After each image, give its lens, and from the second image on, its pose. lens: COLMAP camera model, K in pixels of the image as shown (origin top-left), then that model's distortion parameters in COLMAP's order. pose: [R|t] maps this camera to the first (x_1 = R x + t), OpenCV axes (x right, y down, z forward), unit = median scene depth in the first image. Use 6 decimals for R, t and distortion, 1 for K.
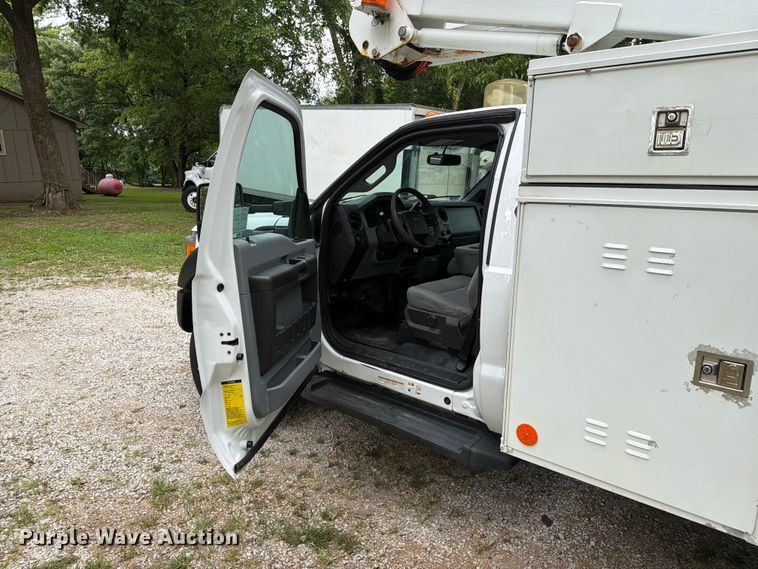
lens RADIAL K [[530.6, 0, 377.6], [0, 530.6, 283.4], [0, 0, 1]] dist [0.030615, -0.044358]
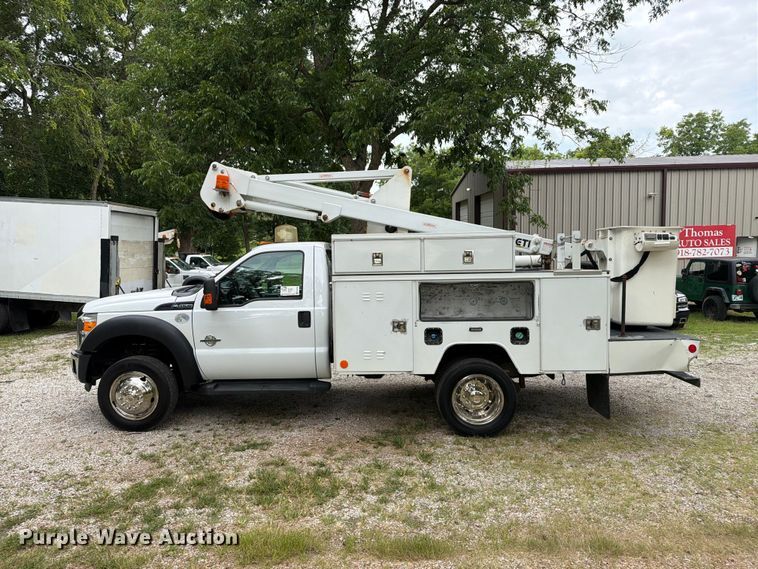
lens RADIAL K [[526.5, 0, 366.3], [0, 526.5, 288.5], [0, 0, 1]] dist [0.036670, -0.069061]
pose [[0.791992, -0.067819, 0.606753, -0.849819], [0.146575, 0.985867, -0.081128, 0.090816], [-0.592675, 0.153188, 0.790740, -0.869994]]
